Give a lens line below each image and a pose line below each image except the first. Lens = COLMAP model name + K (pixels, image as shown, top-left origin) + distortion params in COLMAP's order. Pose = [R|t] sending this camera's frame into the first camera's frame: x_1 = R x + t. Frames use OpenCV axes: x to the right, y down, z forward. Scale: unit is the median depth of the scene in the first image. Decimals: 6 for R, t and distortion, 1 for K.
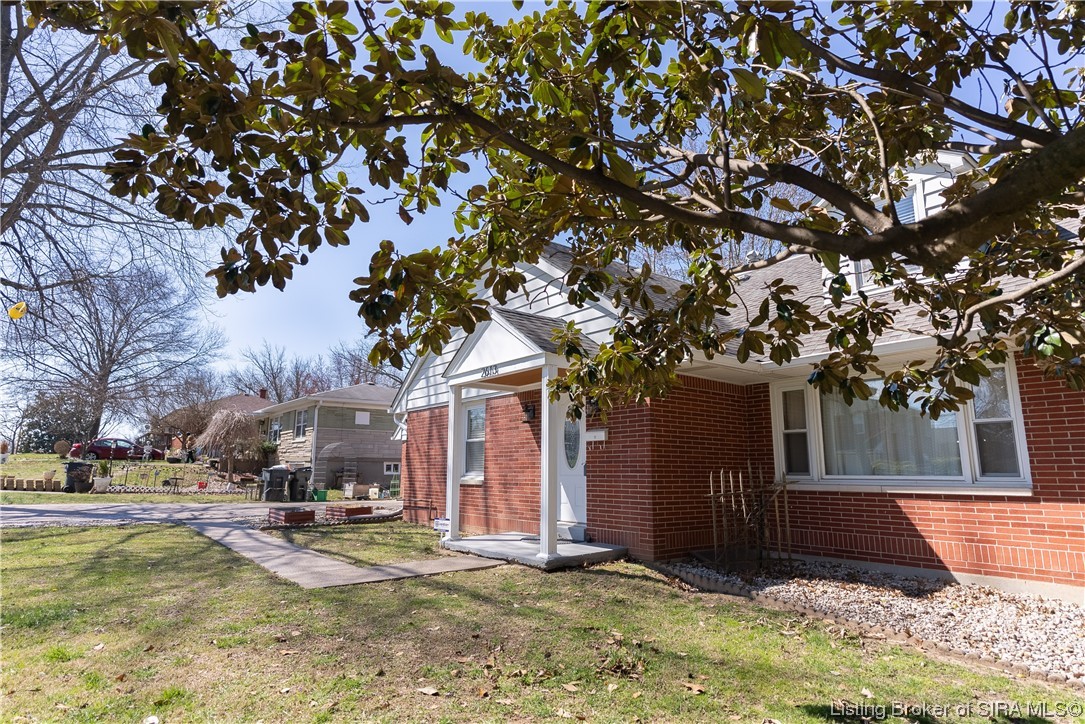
lens RADIAL K [[593.1, 0, 542.5], [0, 593.1, 362.0], [0, 0, 1]] dist [-0.013303, 0.000020]
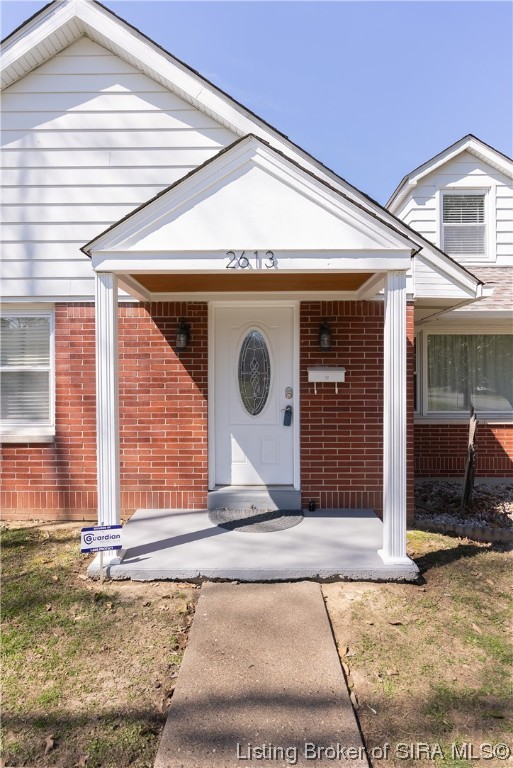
lens RADIAL K [[419.8, 0, 256.5], [0, 419.8, 384.0], [0, 0, 1]] dist [-0.013303, 0.000020]
pose [[0.625796, -0.006989, 0.779956, -0.396506], [-0.138540, 0.983064, 0.119967, 0.083032], [-0.767585, -0.183130, 0.614229, 0.741388]]
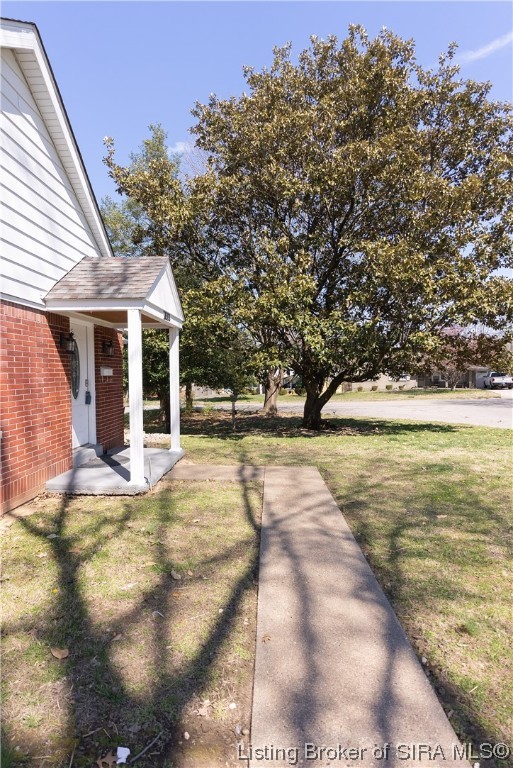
lens RADIAL K [[419.8, 0, 256.5], [0, 419.8, 384.0], [0, 0, 1]] dist [-0.013303, 0.000020]
pose [[-0.774501, -0.011828, 0.632462, -0.753271], [-0.104267, 0.988536, -0.109197, 0.219216], [-0.623920, -0.150519, -0.766856, 1.511948]]
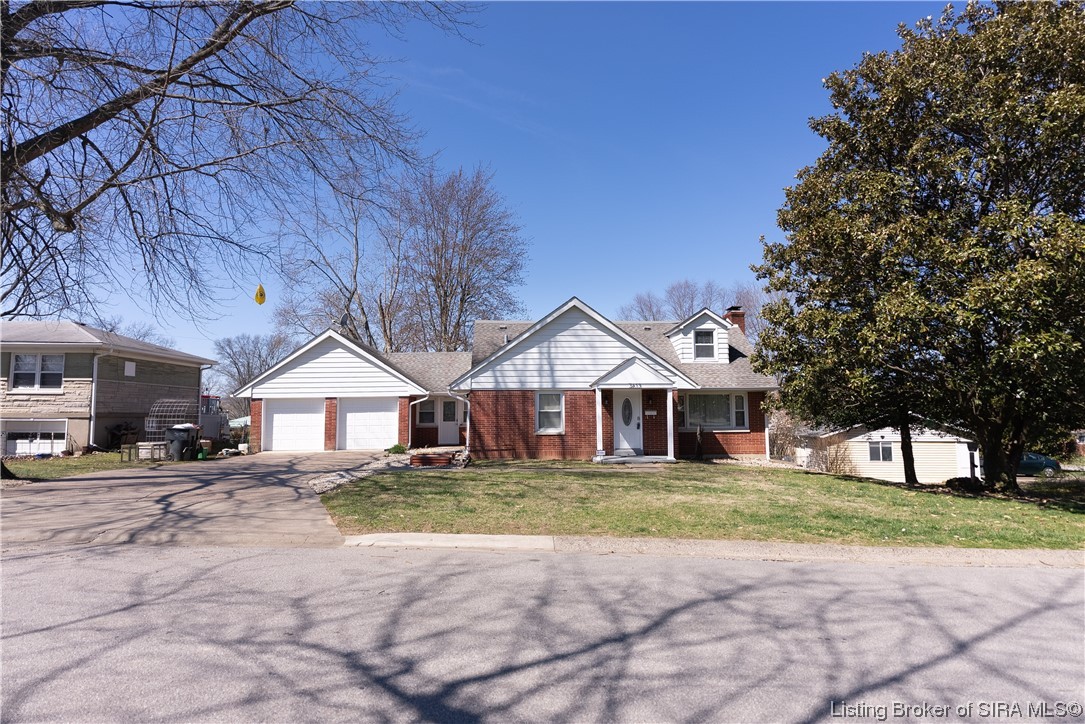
lens RADIAL K [[593.1, 0, 542.5], [0, 593.1, 362.0], [0, 0, 1]] dist [-0.013303, 0.000020]
pose [[0.583076, 0.064683, 0.809839, -2.199990], [-0.139618, 0.989973, 0.021452, -0.075449], [-0.800331, -0.125576, 0.586260, -0.055027]]
